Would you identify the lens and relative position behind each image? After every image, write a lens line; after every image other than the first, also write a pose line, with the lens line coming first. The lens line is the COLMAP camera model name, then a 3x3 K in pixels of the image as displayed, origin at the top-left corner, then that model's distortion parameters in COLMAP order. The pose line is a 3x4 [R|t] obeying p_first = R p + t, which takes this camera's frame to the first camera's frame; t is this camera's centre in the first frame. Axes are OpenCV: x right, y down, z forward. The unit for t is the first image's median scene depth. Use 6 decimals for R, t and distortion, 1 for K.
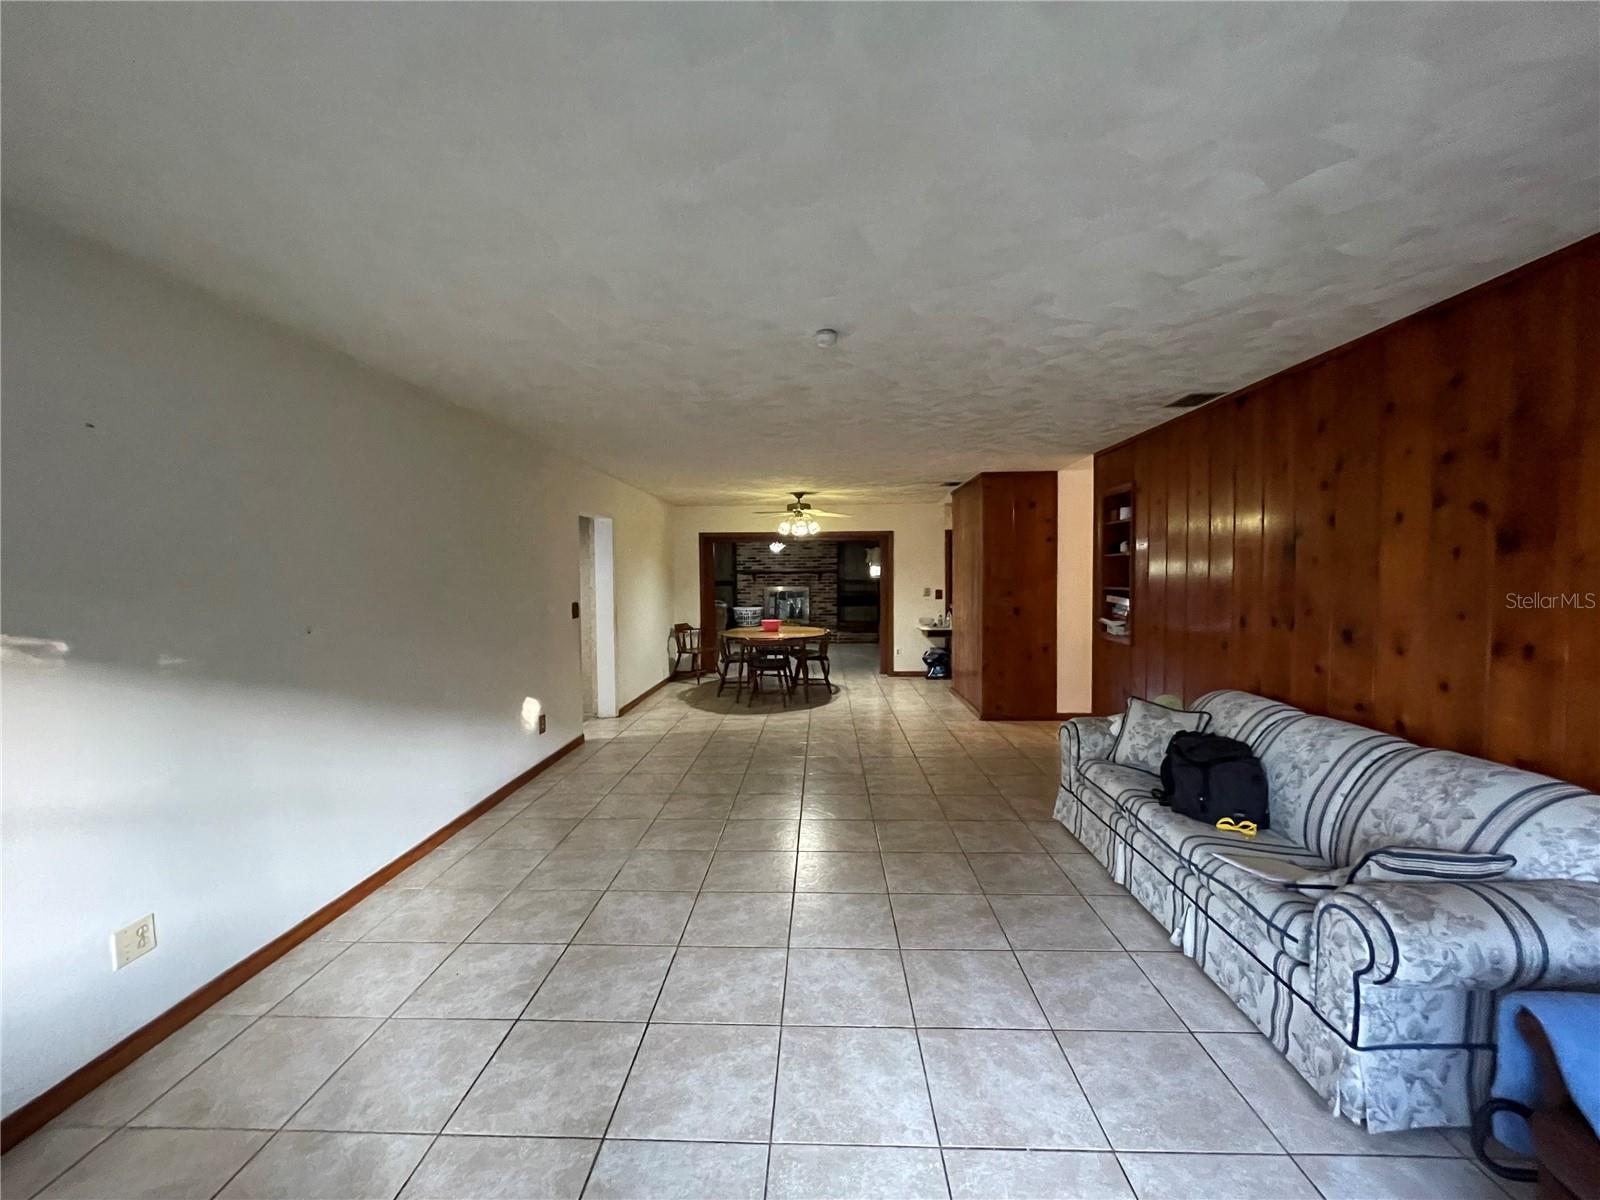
lens RADIAL K [[638.5, 0, 799.8], [0, 638.5, 591.7], [0, 0, 1]] dist [-0.000138, -0.000252]
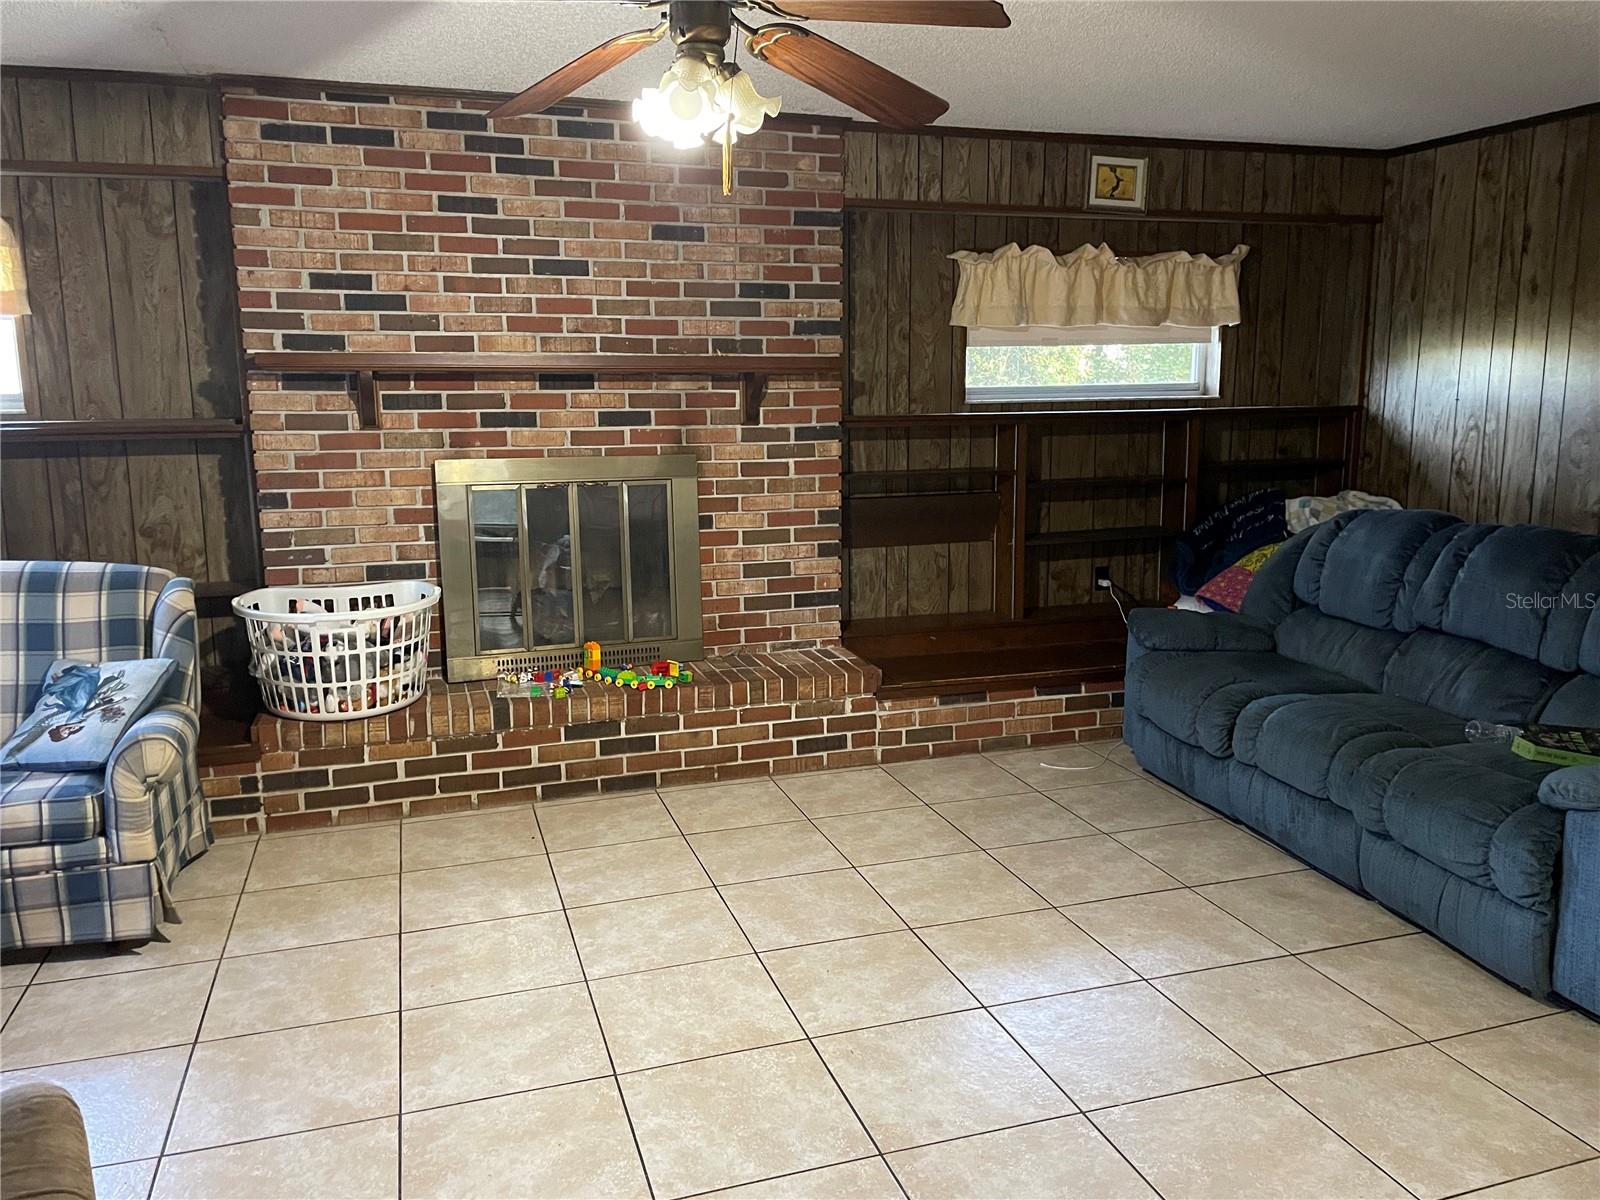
lens RADIAL K [[1198.7, 0, 794.0], [0, 1198.7, 581.4], [0, 0, 1]] dist [0.090131, -0.109734]
pose [[0.937408, -0.055909, 0.343715, -0.077849], [0.010580, 0.991145, 0.132365, -0.017044], [-0.348071, -0.120444, 0.929699, 0.669302]]
